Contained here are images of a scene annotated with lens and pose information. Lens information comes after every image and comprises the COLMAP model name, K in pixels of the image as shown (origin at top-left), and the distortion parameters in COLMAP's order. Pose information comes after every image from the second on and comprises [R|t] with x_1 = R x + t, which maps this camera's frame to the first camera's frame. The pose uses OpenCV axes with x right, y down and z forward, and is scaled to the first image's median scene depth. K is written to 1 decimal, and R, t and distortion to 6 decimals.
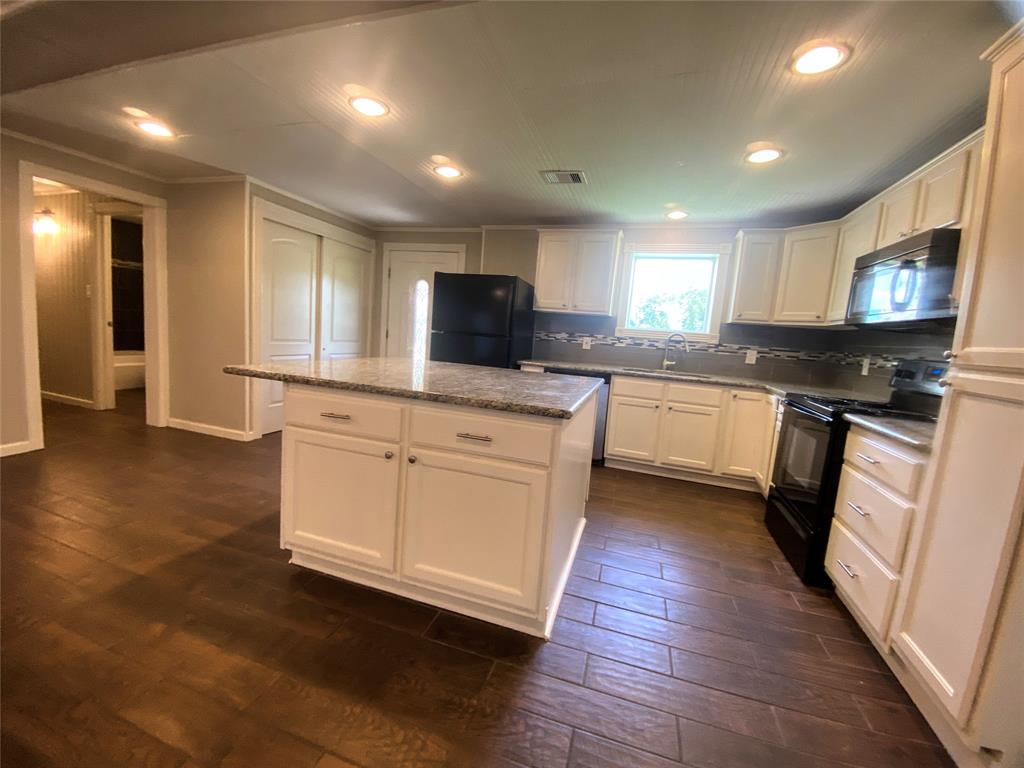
lens RADIAL K [[412.7, 0, 511.9], [0, 412.7, 380.4], [0, 0, 1]] dist [0.026967, -0.020485]
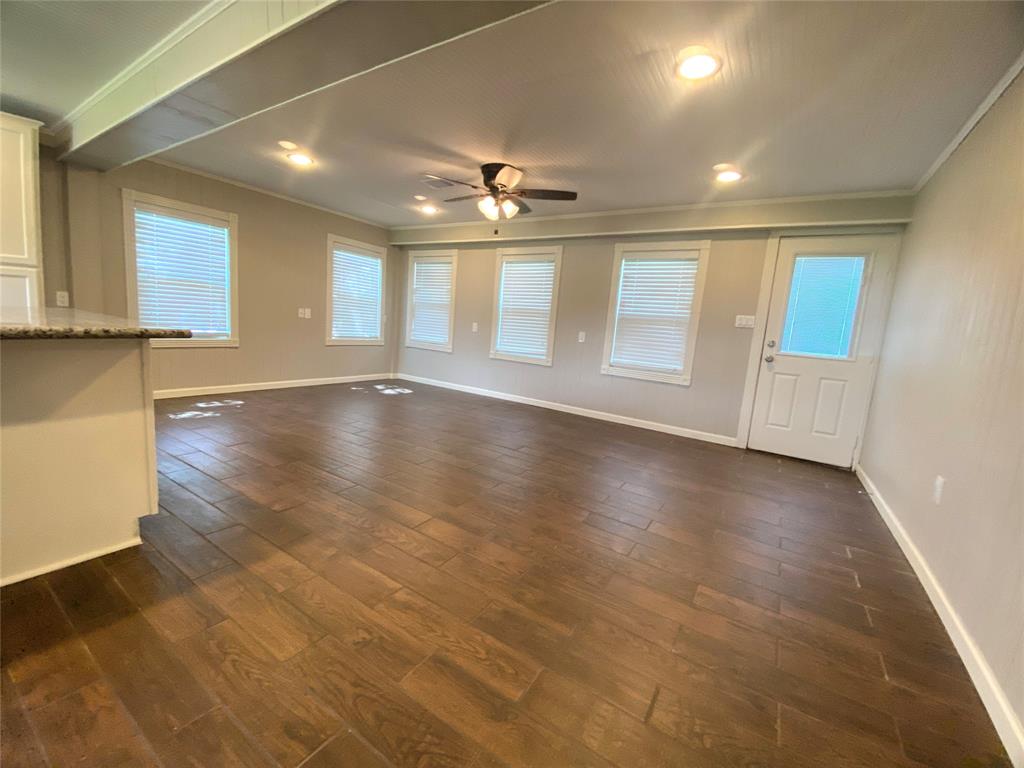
lens RADIAL K [[412.7, 0, 511.9], [0, 412.7, 380.4], [0, 0, 1]] dist [0.026967, -0.020485]
pose [[-0.953626, -0.186253, 0.236447, -0.748944], [-0.118493, 0.954426, 0.273916, -0.117884], [-0.276689, 0.233196, -0.932235, 0.800799]]
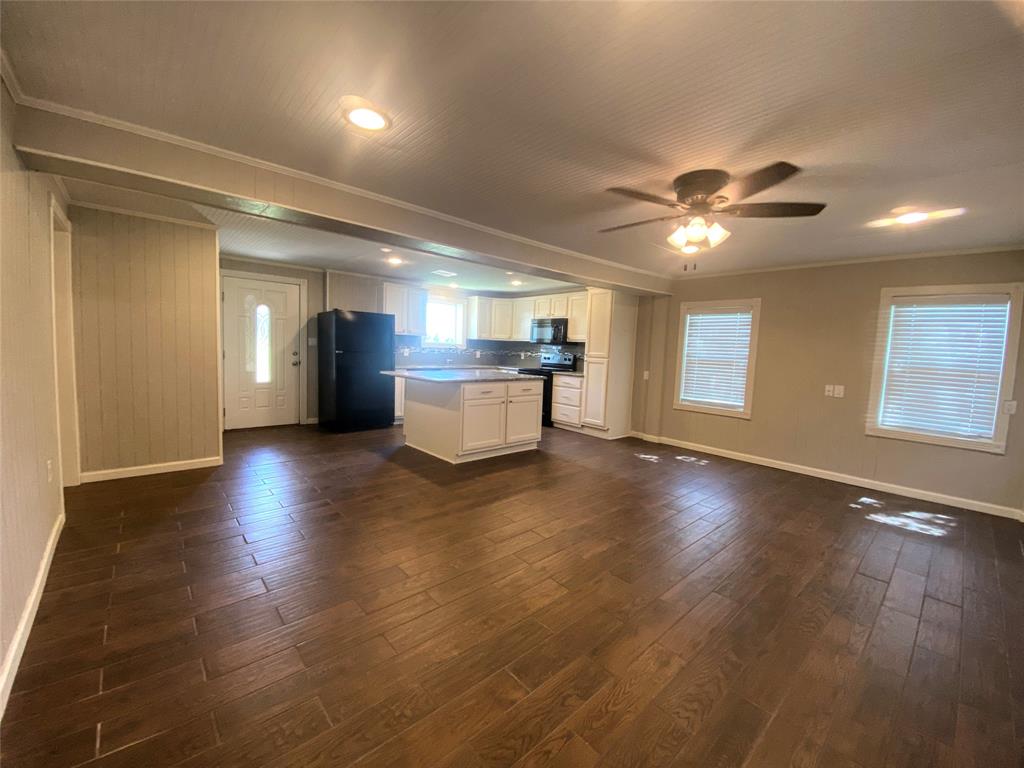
lens RADIAL K [[412.7, 0, 511.9], [0, 412.7, 380.4], [0, 0, 1]] dist [0.026967, -0.020485]
pose [[0.507481, -0.123818, 0.852720, -1.156585], [0.102589, 0.991265, 0.082882, -0.083986], [-0.855534, 0.045418, 0.515750, -0.216748]]
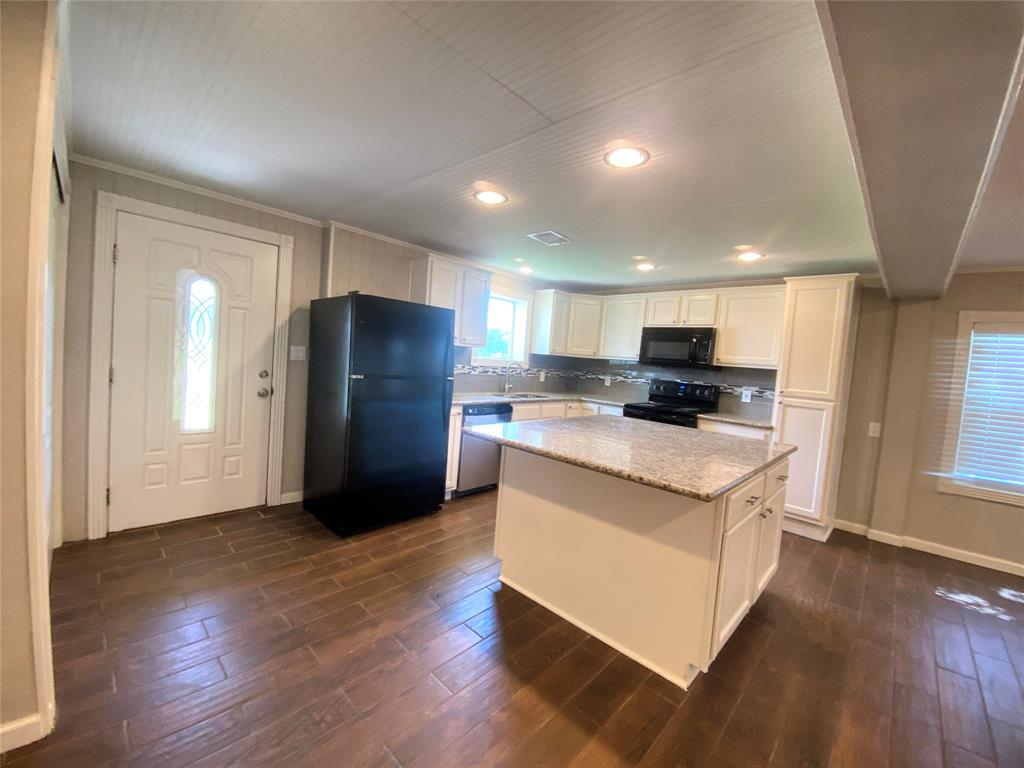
lens RADIAL K [[412.7, 0, 511.9], [0, 412.7, 380.4], [0, 0, 1]] dist [0.026967, -0.020485]
pose [[0.441534, -0.092082, 0.892507, -0.741445], [0.065707, 0.995367, 0.070188, -0.153029], [-0.894835, 0.027653, 0.445539, 0.482529]]
